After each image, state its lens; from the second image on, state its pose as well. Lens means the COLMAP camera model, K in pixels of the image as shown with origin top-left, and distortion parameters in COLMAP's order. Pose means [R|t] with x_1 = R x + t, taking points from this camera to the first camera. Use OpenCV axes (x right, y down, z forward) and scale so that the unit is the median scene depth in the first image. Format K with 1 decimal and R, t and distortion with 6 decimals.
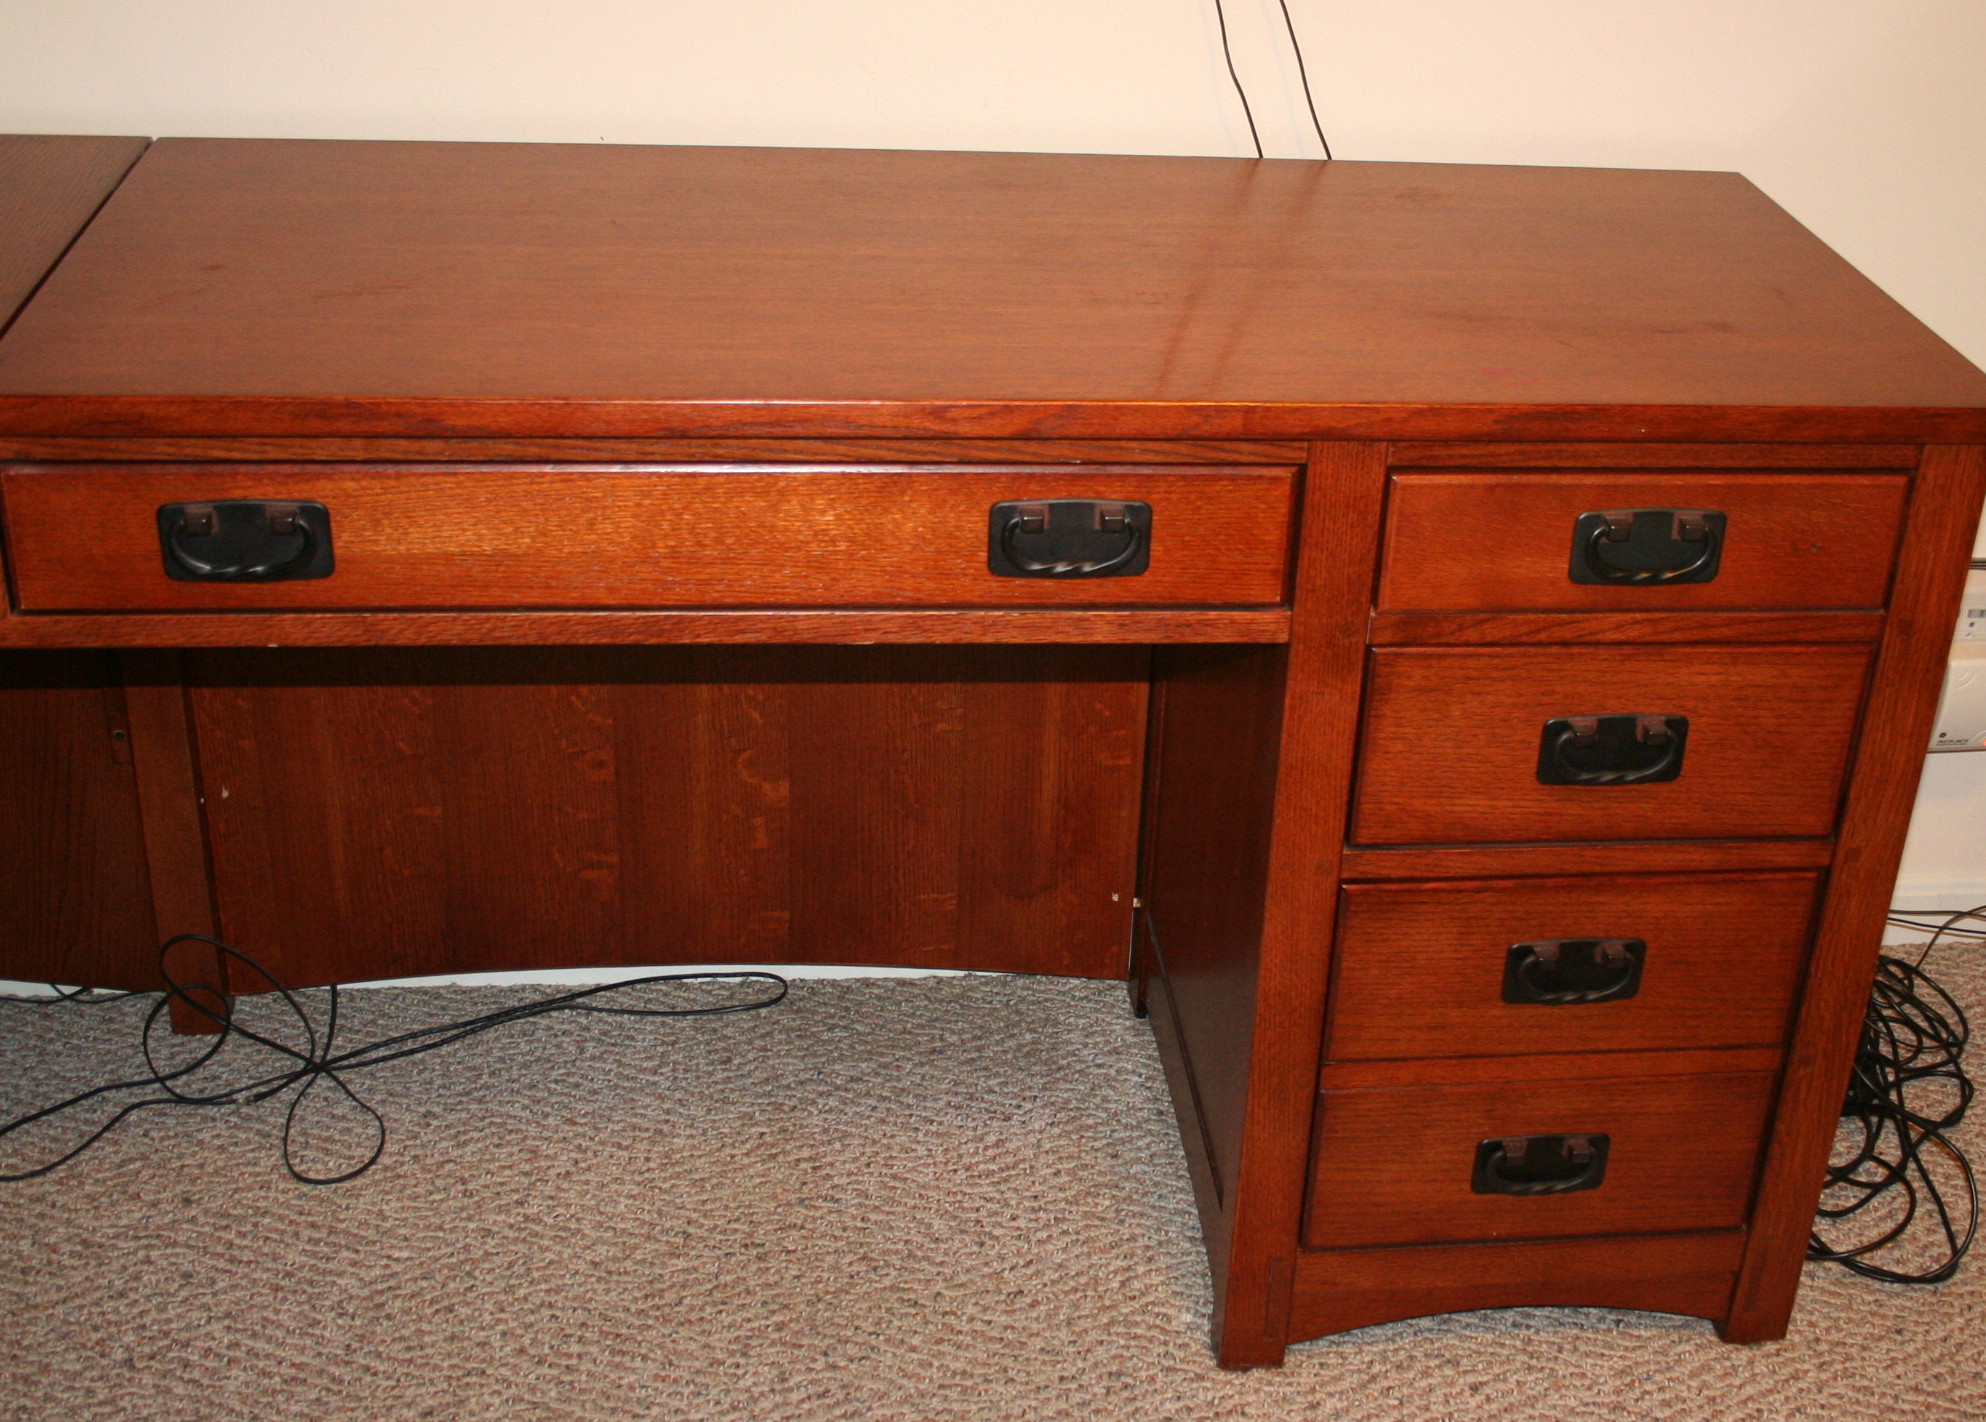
lens RADIAL K [[2532.1, 0, 1132.5], [0, 2532.1, 710.9], [0, 0, 1]] dist [-0.104780, 0.135803]
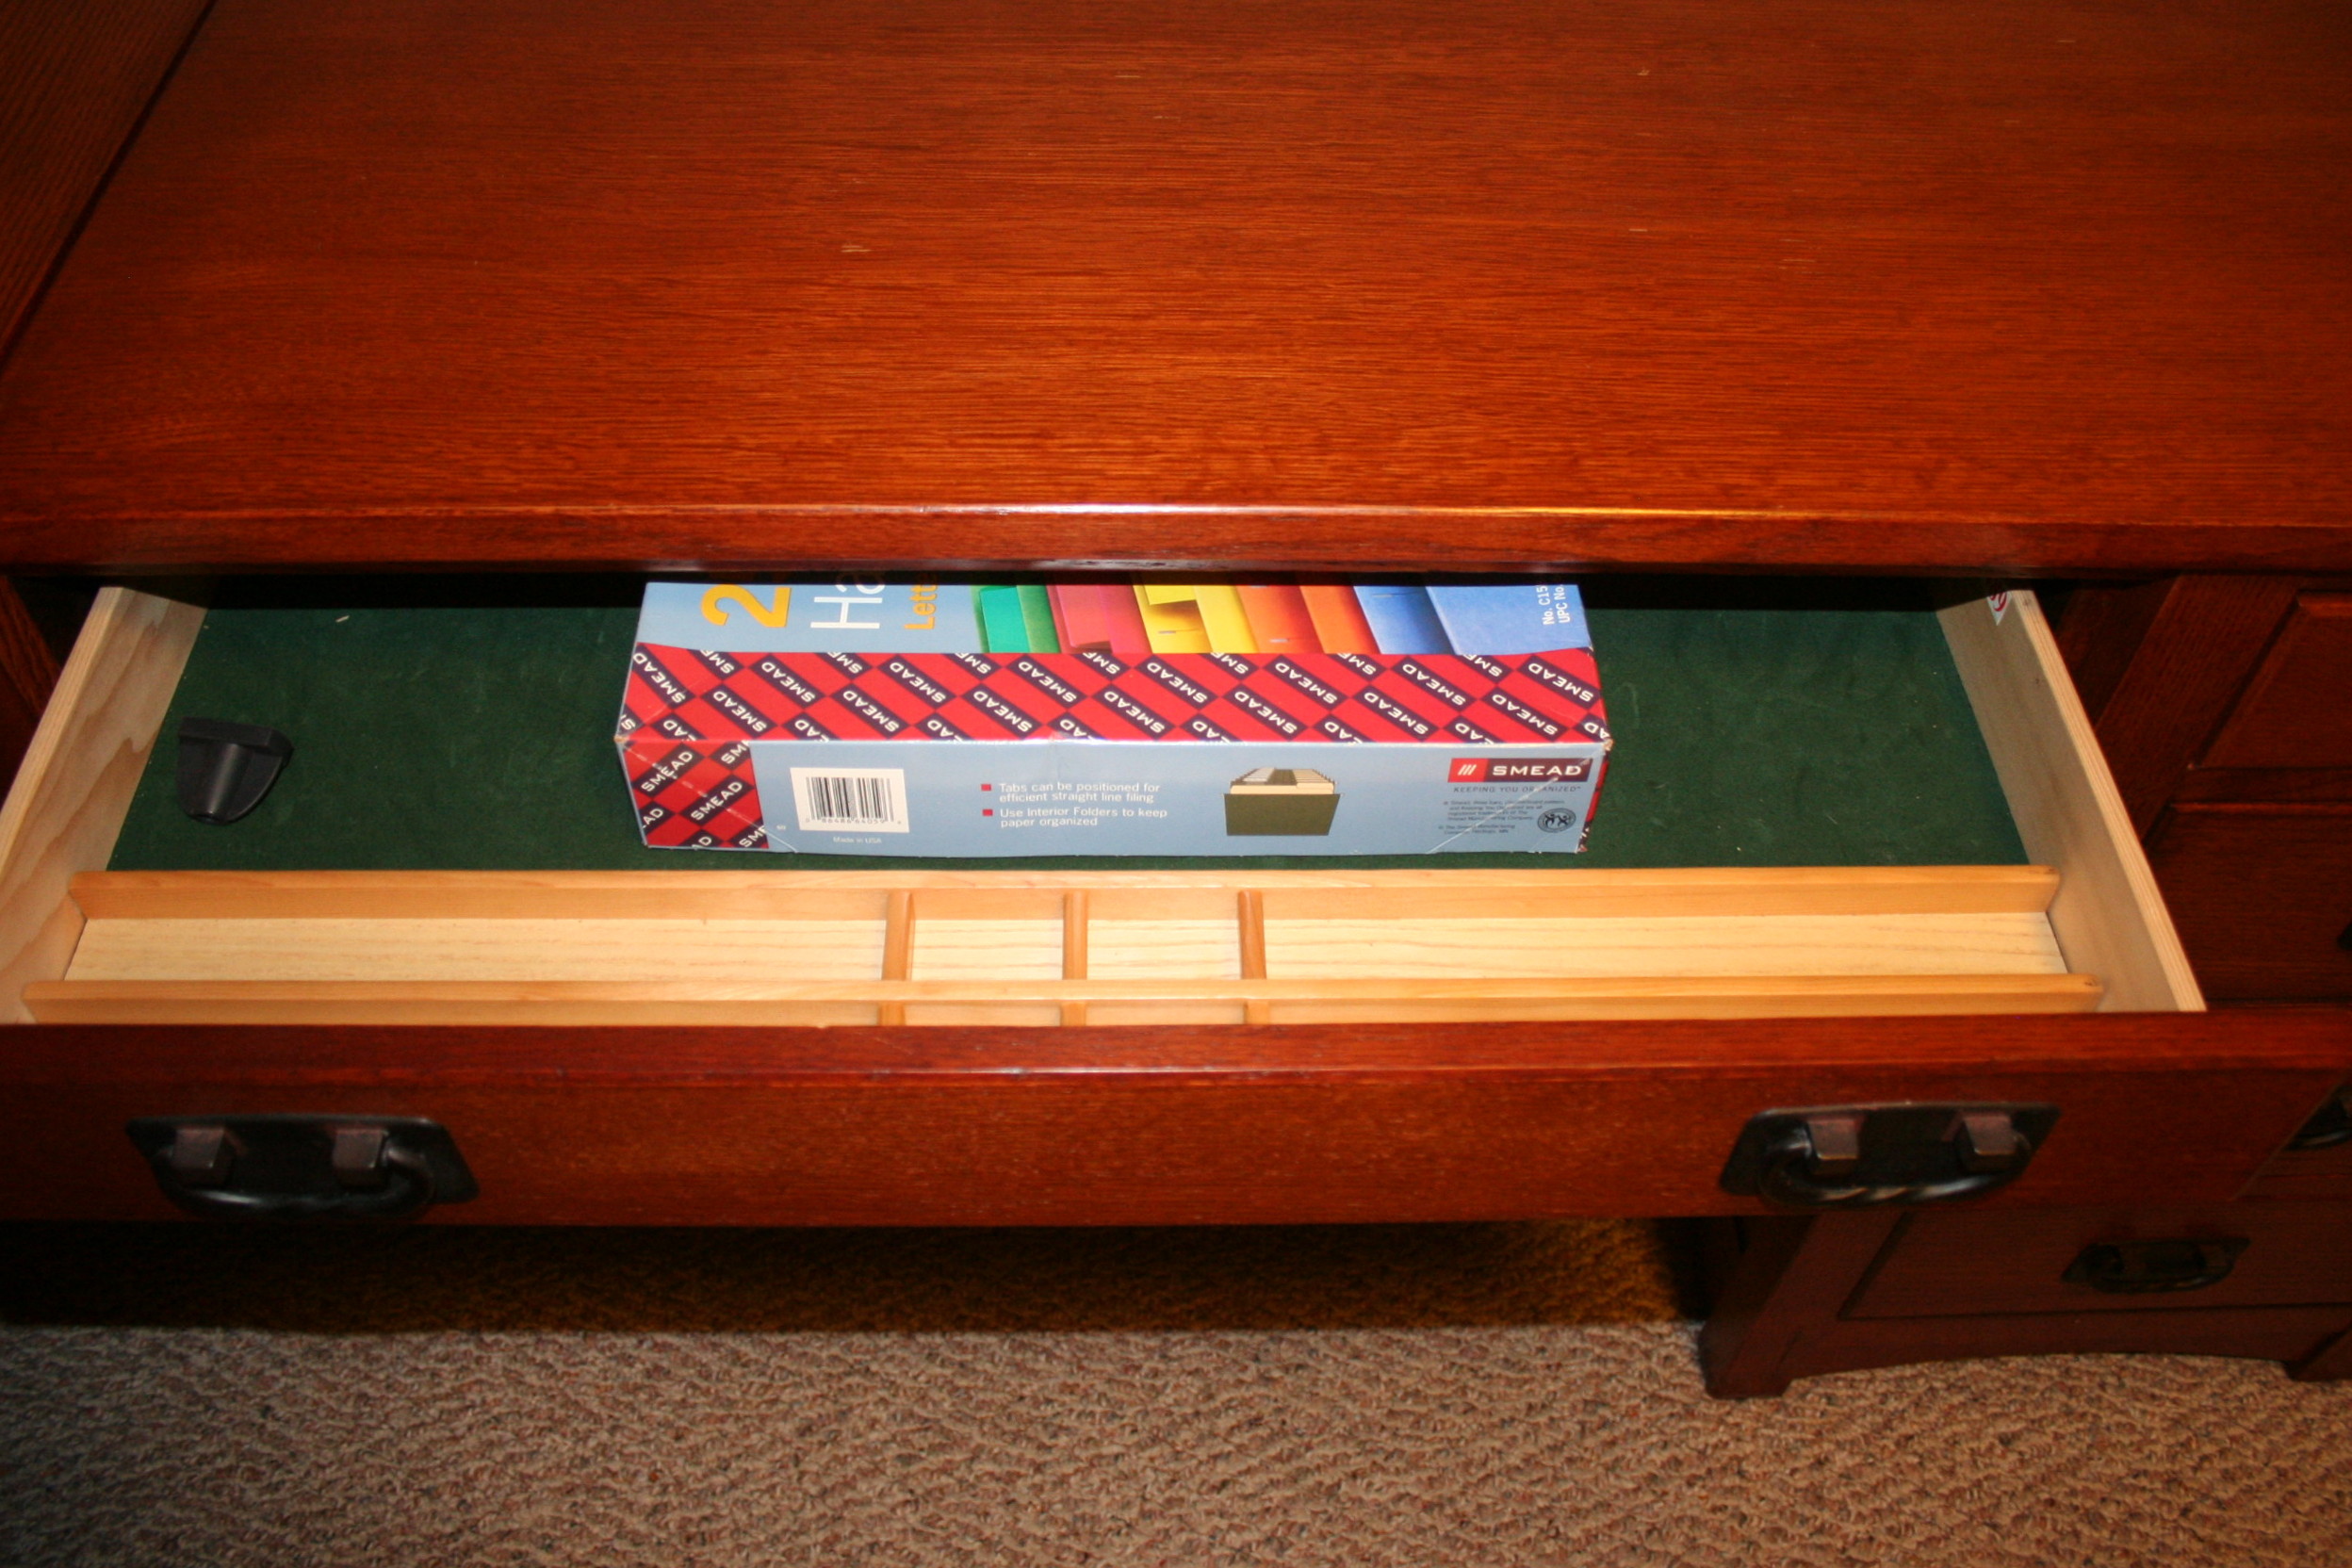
lens RADIAL K [[2018.6, 0, 1176.0], [0, 2018.6, 784.0], [0, 0, 1]] dist [-0.141418, 0.115643]
pose [[0.993276, 0.063785, -0.096610, -0.095896], [-0.023232, 0.927371, 0.373422, -0.182783], [0.113412, -0.368666, 0.922617, 0.435636]]
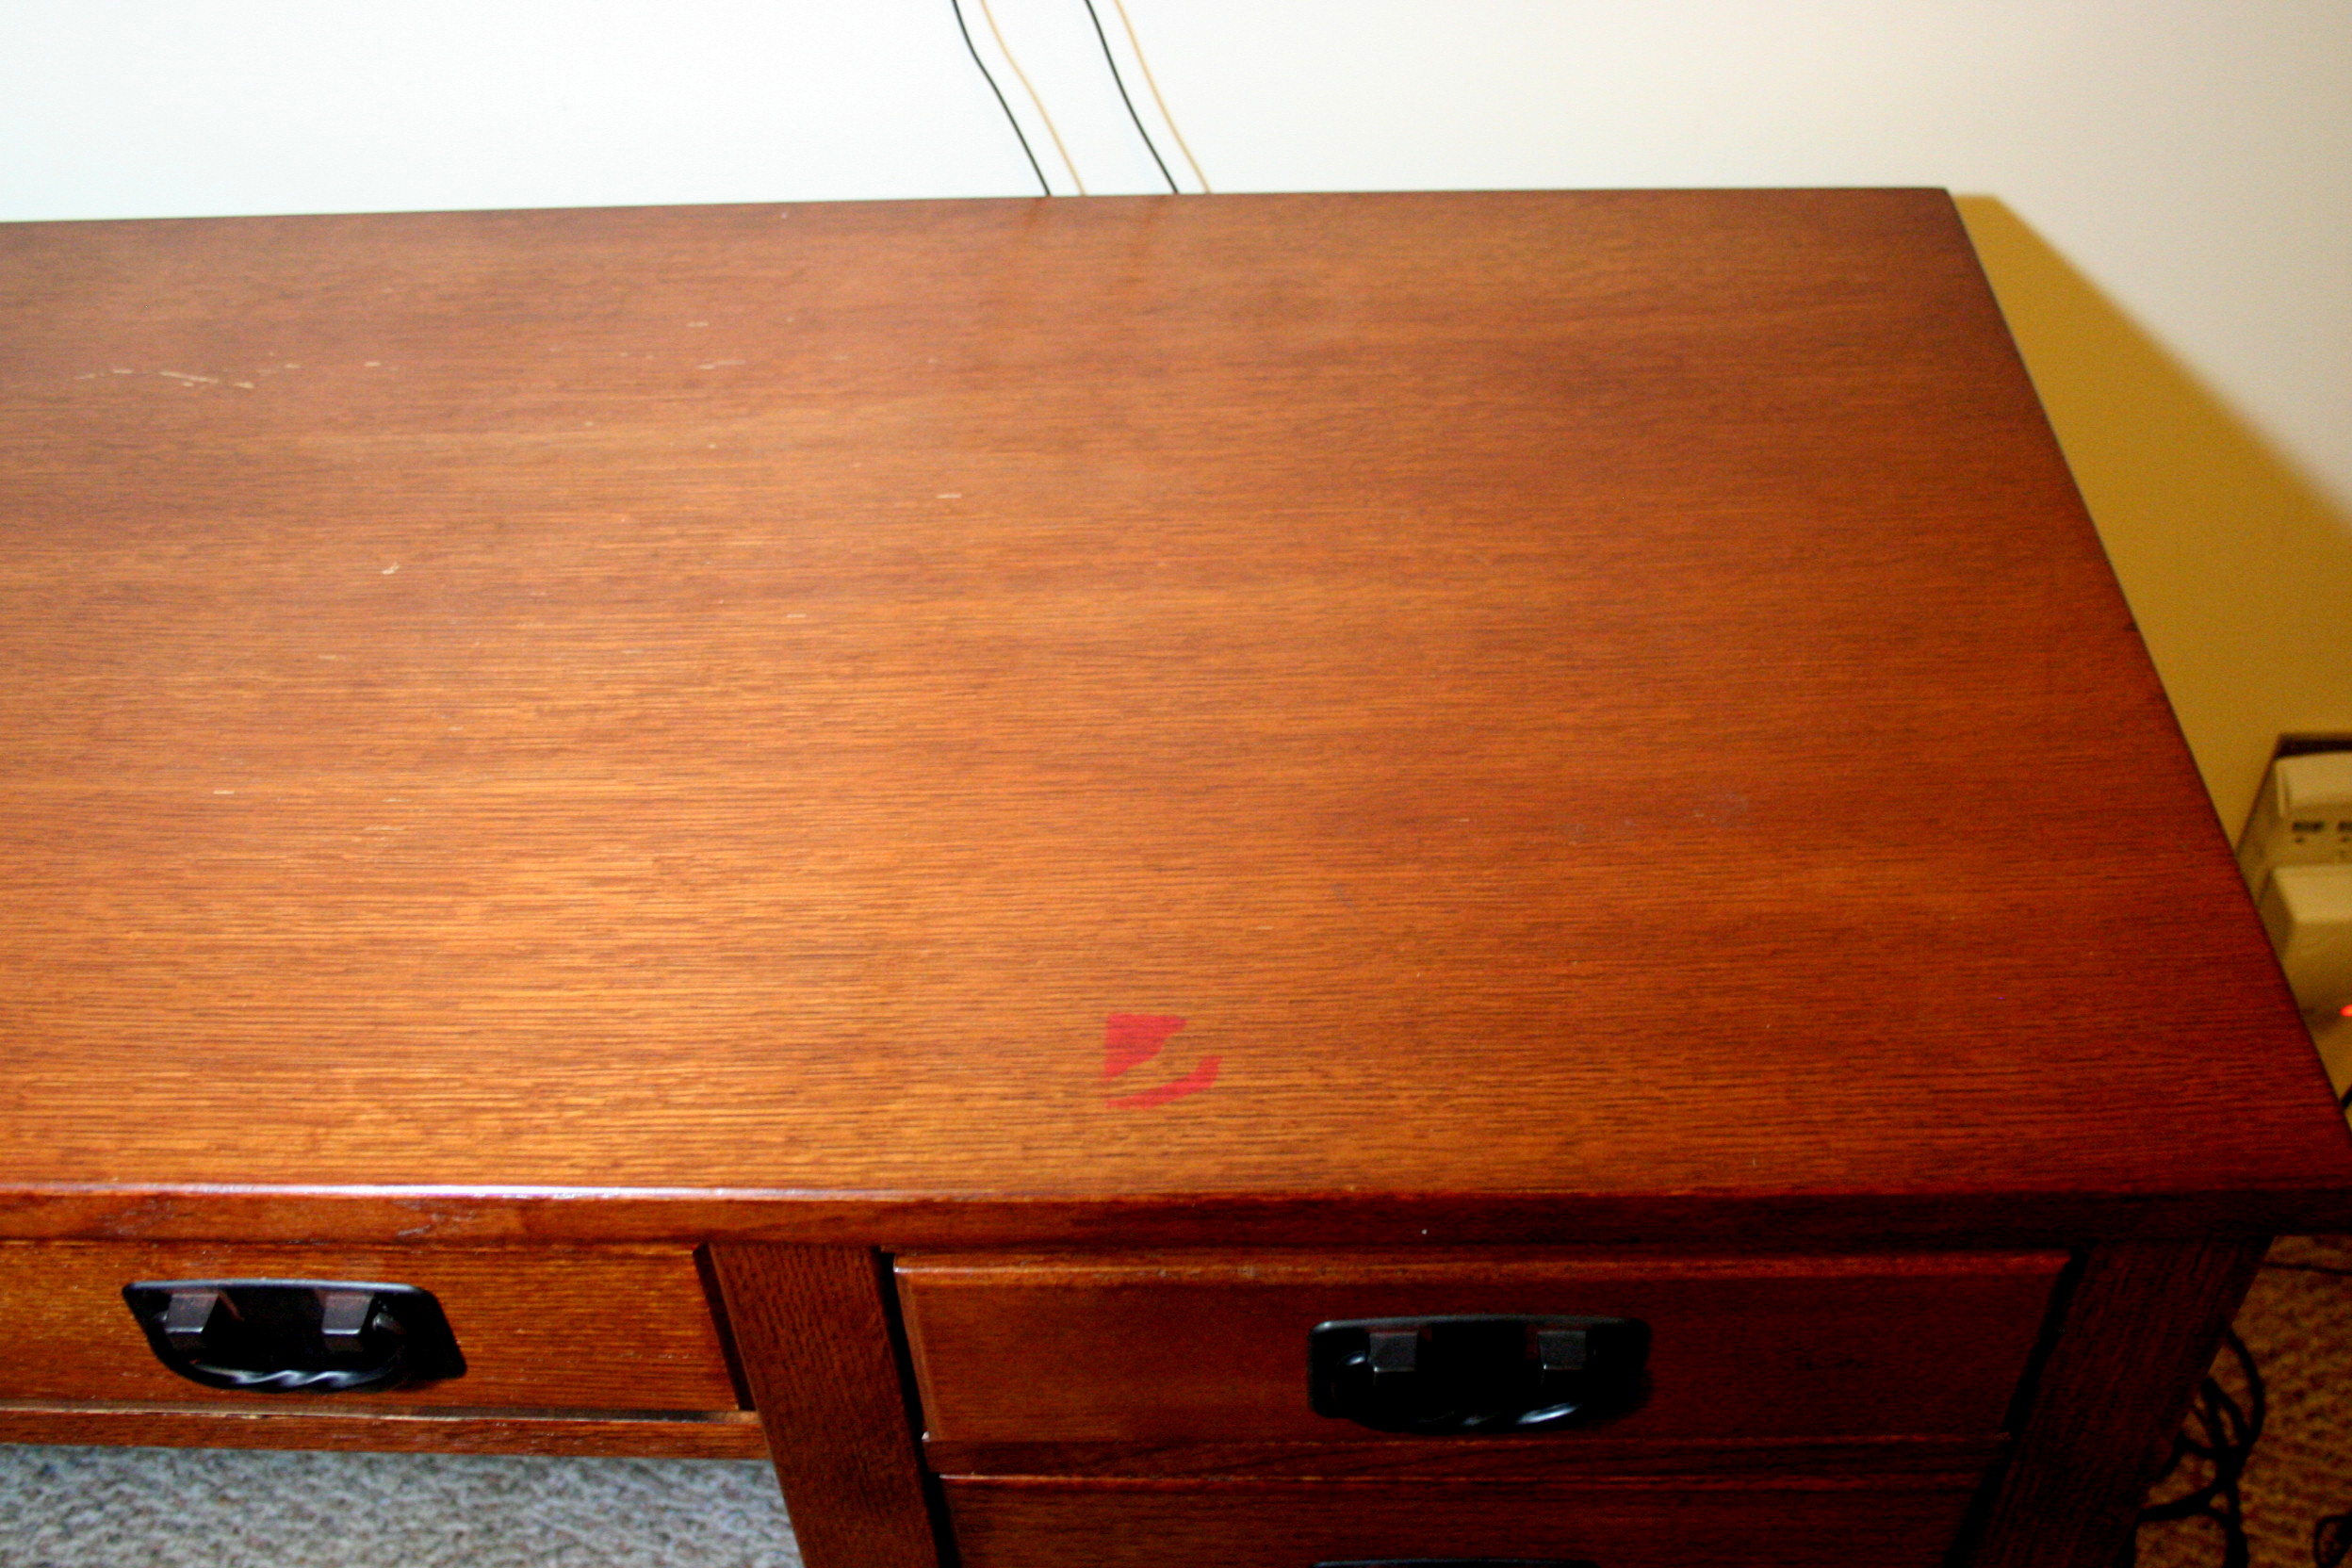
lens RADIAL K [[2379.0, 0, 1176.0], [0, 2379.0, 784.0], [0, 0, 1]] dist [-0.087078, 0.006749]
pose [[0.983198, 0.042195, -0.177598, 0.190522], [0.006013, 0.964904, 0.262535, -0.246850], [0.182442, -0.259192, 0.948438, 0.505932]]
